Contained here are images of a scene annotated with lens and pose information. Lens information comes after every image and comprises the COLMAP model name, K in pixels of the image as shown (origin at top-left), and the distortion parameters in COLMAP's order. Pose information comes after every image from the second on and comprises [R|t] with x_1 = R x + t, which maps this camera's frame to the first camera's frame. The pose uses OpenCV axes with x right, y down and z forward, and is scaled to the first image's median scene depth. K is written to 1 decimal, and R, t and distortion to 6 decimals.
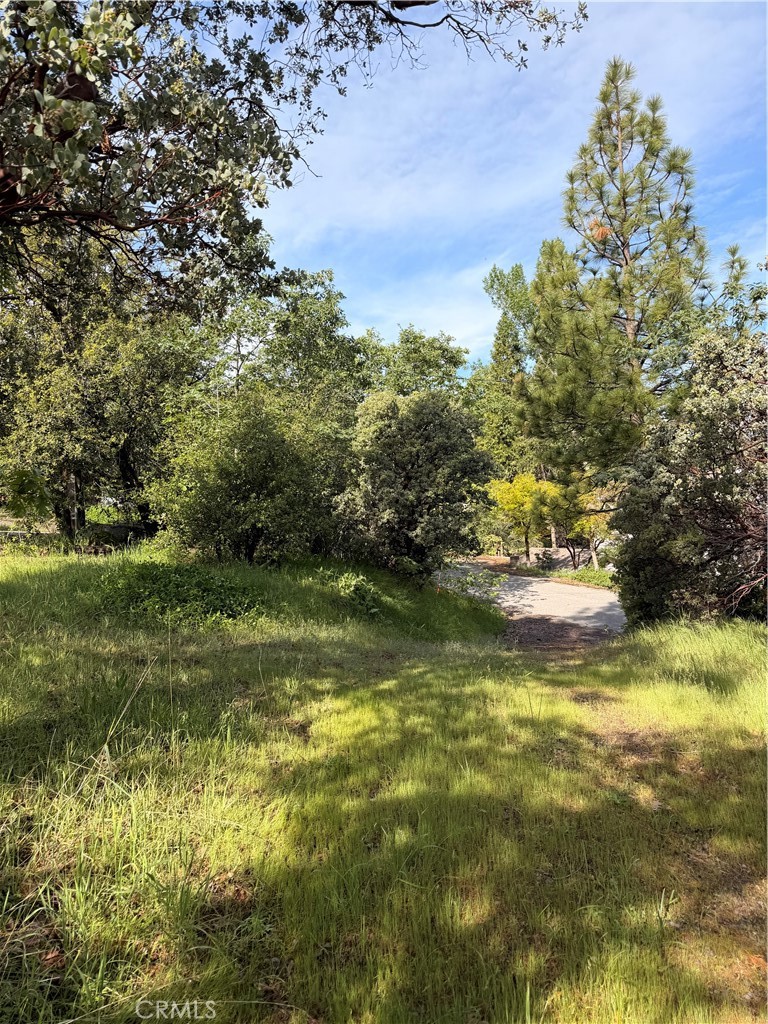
lens RADIAL K [[567.4, 0, 384.0], [0, 567.4, 512.0], [0, 0, 1]] dist [0.003257, 0.002242]
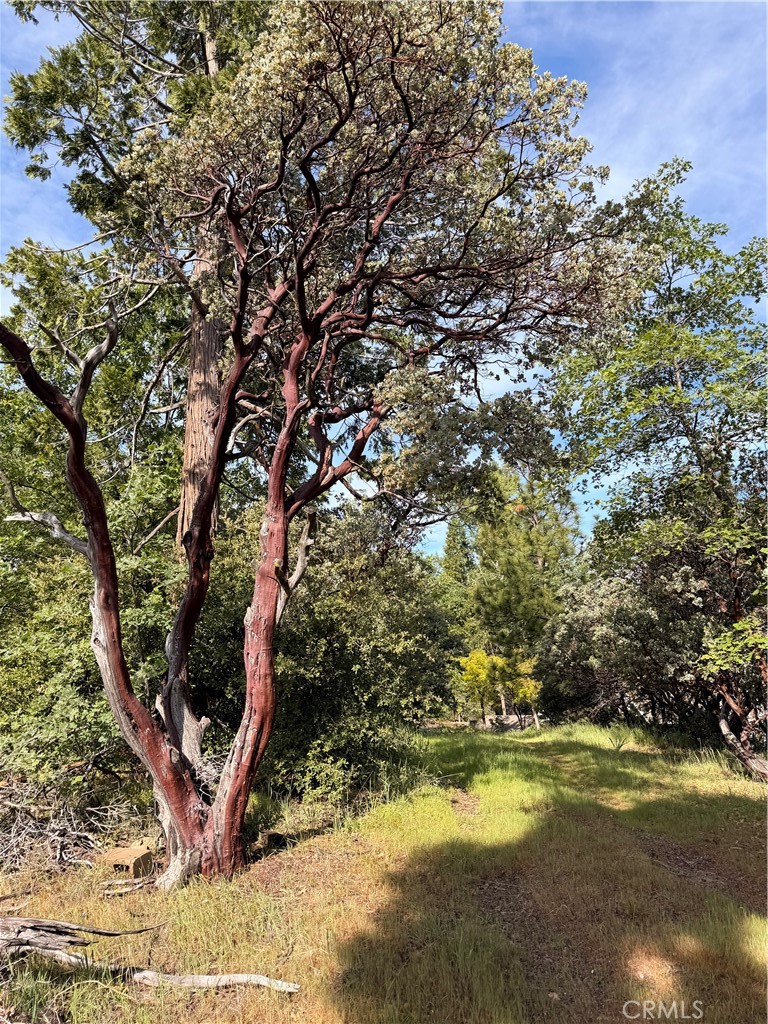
lens RADIAL K [[567.4, 0, 384.0], [0, 567.4, 512.0], [0, 0, 1]] dist [0.003257, 0.002242]
pose [[0.995664, 0.028513, 0.088548, -0.111304], [-0.000593, 0.953796, -0.300455, 0.026408], [-0.093024, 0.299100, 0.949677, -0.373181]]
